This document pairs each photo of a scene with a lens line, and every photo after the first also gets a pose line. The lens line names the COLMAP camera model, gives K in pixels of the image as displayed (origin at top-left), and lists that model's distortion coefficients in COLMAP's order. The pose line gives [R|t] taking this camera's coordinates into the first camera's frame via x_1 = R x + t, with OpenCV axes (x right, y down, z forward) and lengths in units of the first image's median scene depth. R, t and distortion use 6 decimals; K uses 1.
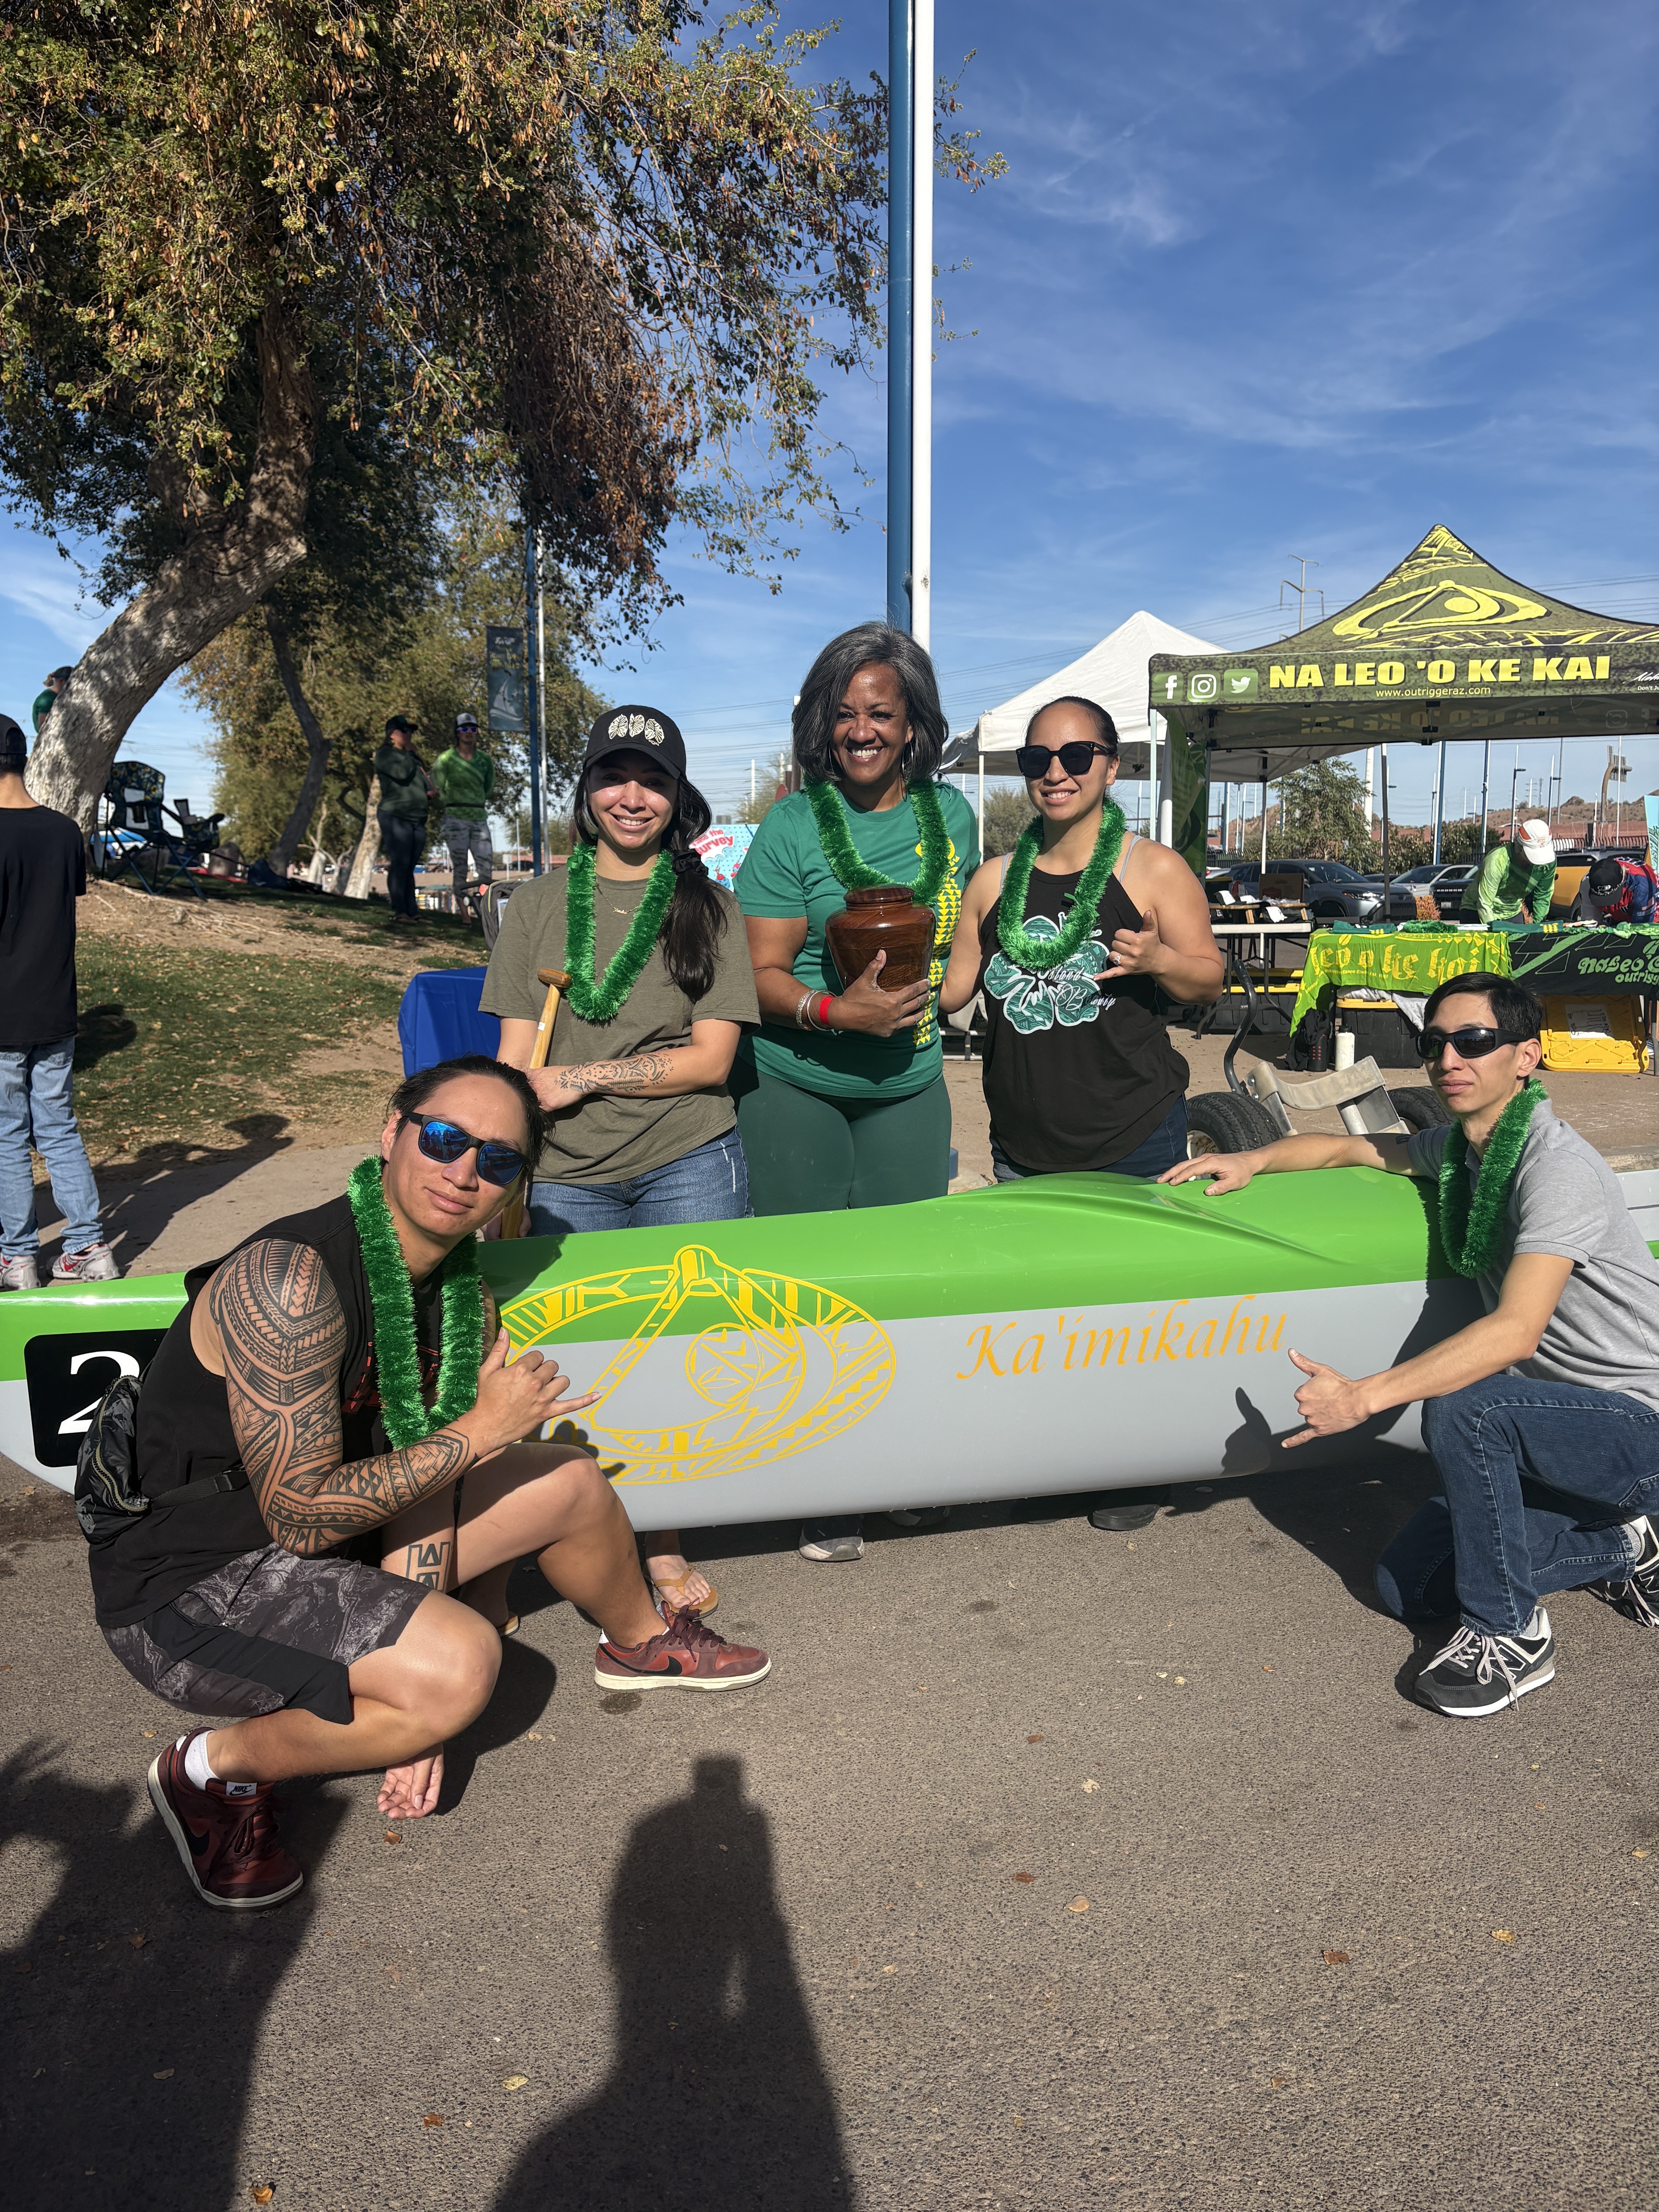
lens RADIAL K [[1727.7, 0, 826.8], [0, 1727.7, 1136.6], [0, 0, 1]] dist [0.050808, -0.066396]
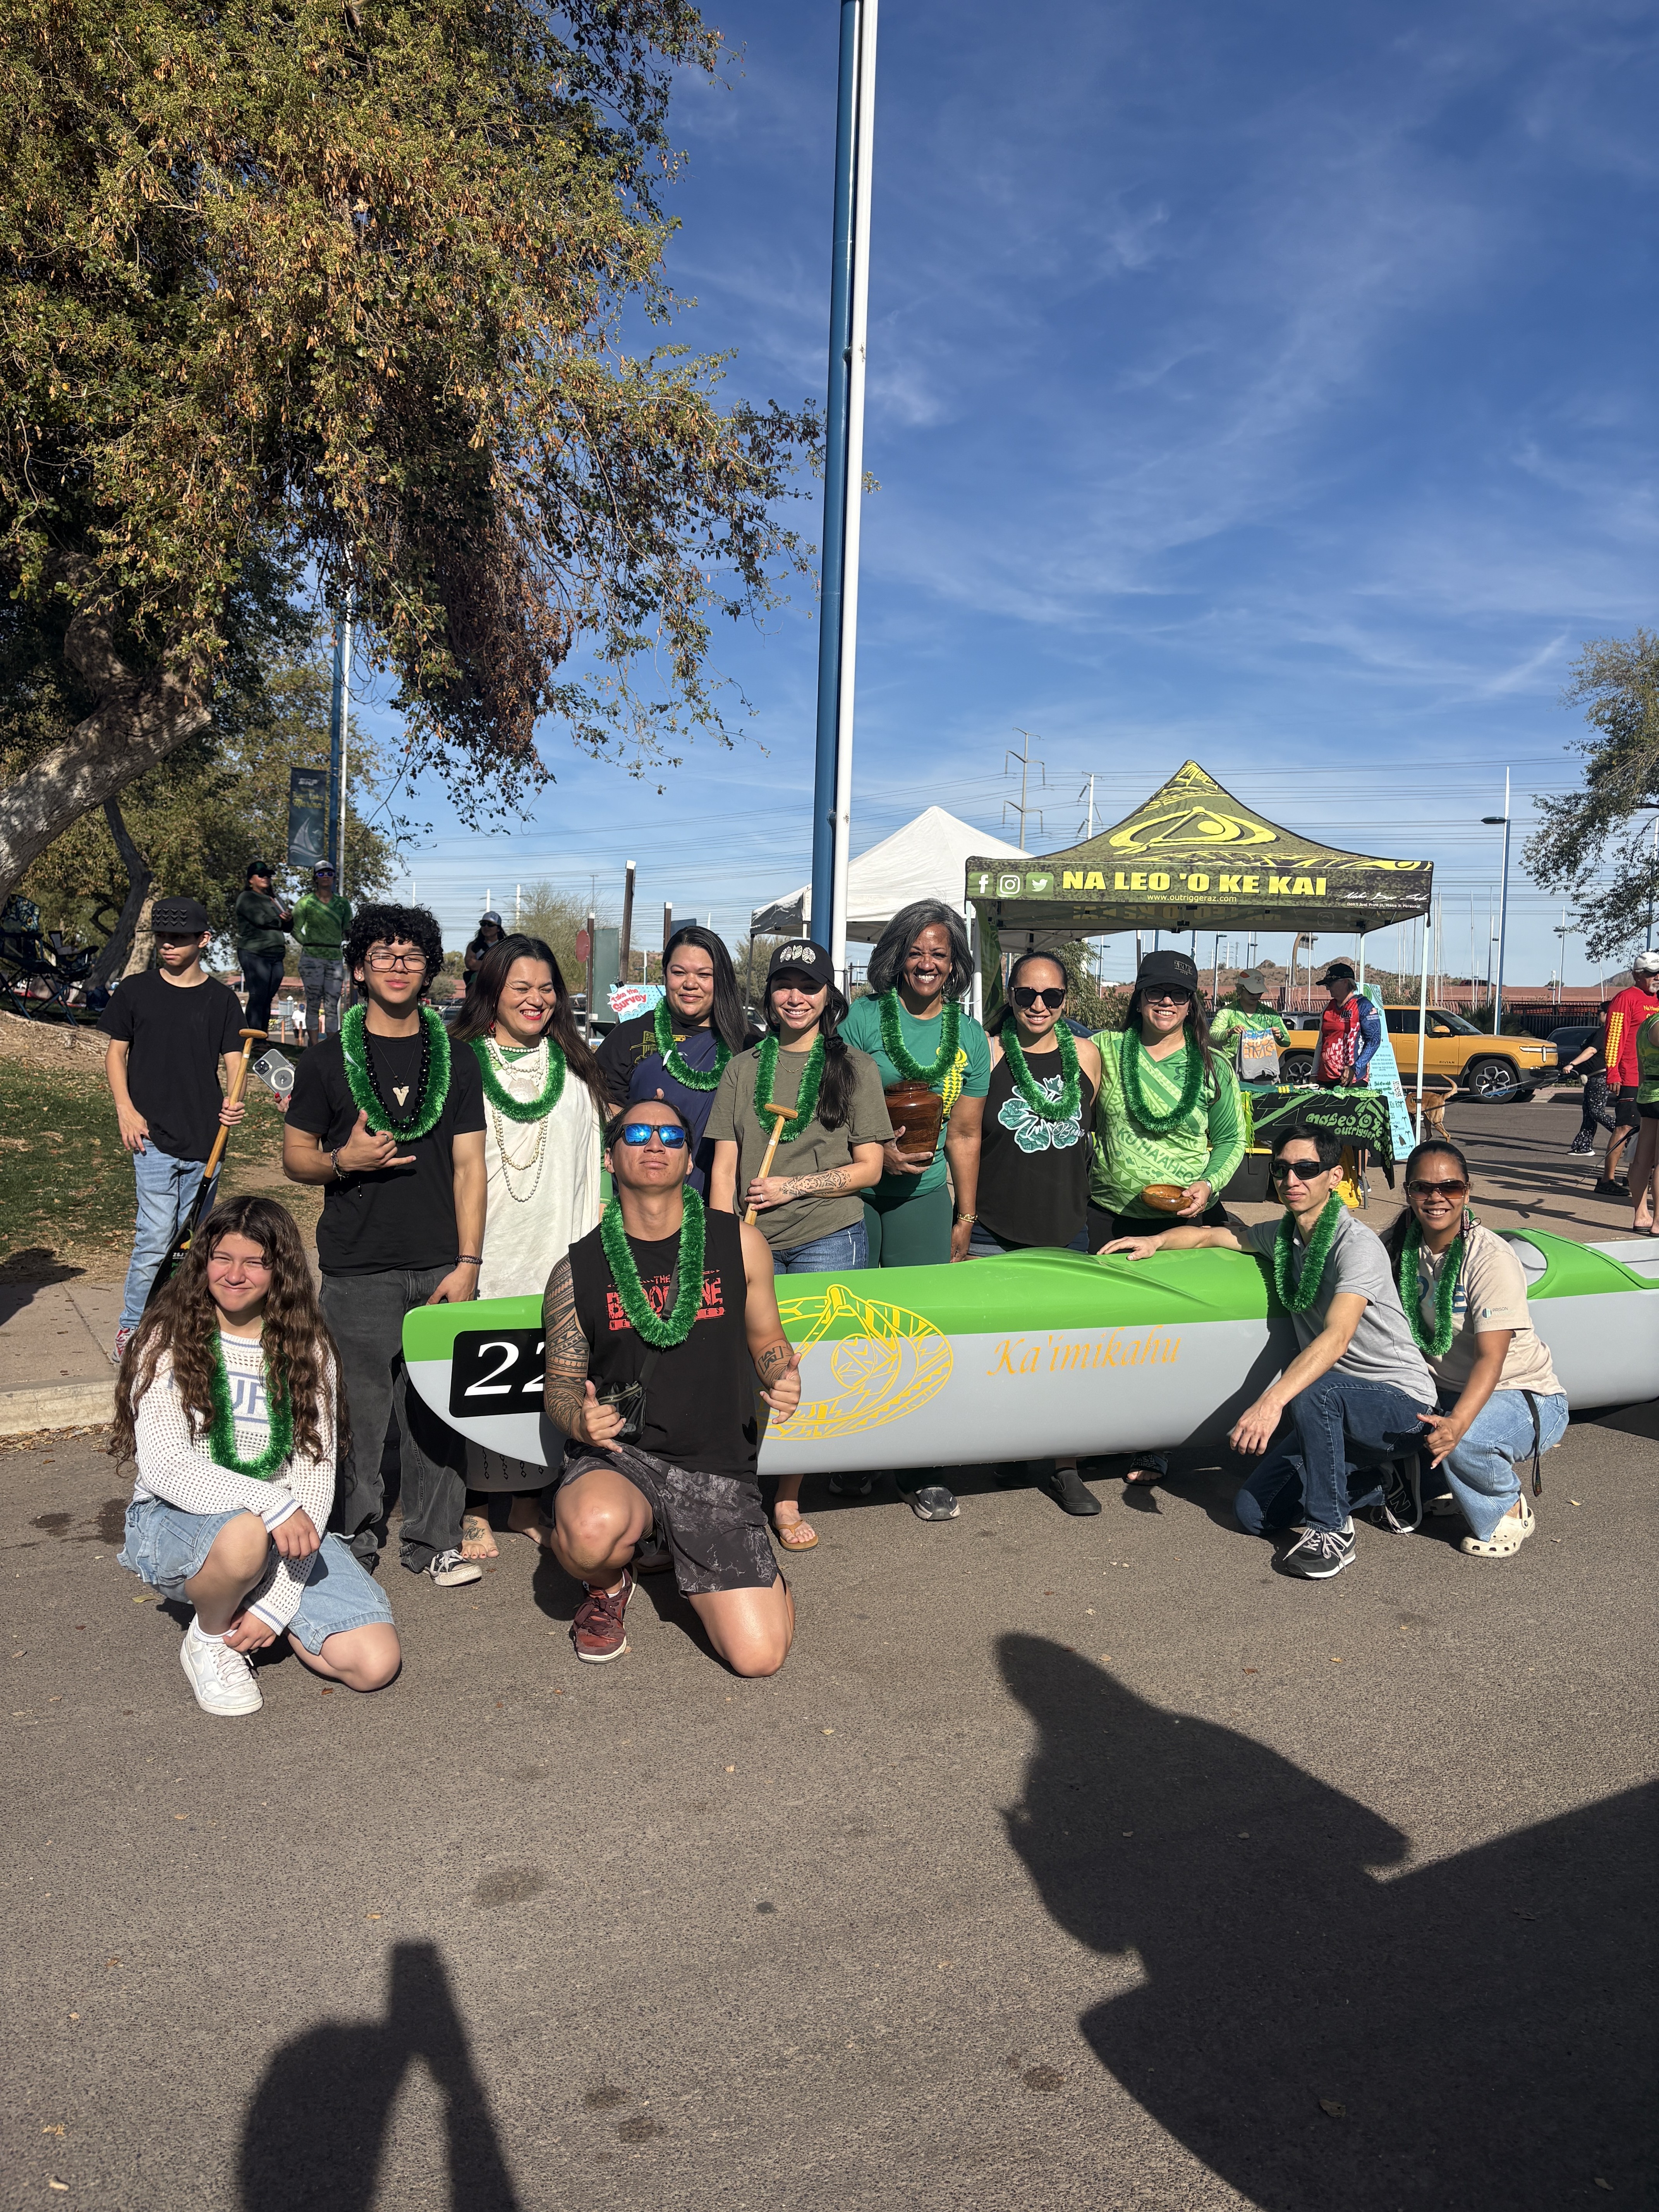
lens RADIAL K [[1727.7, 0, 826.8], [0, 1727.7, 1136.6], [0, 0, 1]] dist [0.050808, -0.066396]
pose [[0.987715, 0.023055, 0.154556, -0.099149], [-0.010901, 0.996813, -0.079026, 0.015653], [-0.155885, 0.076370, 0.984818, -0.169780]]
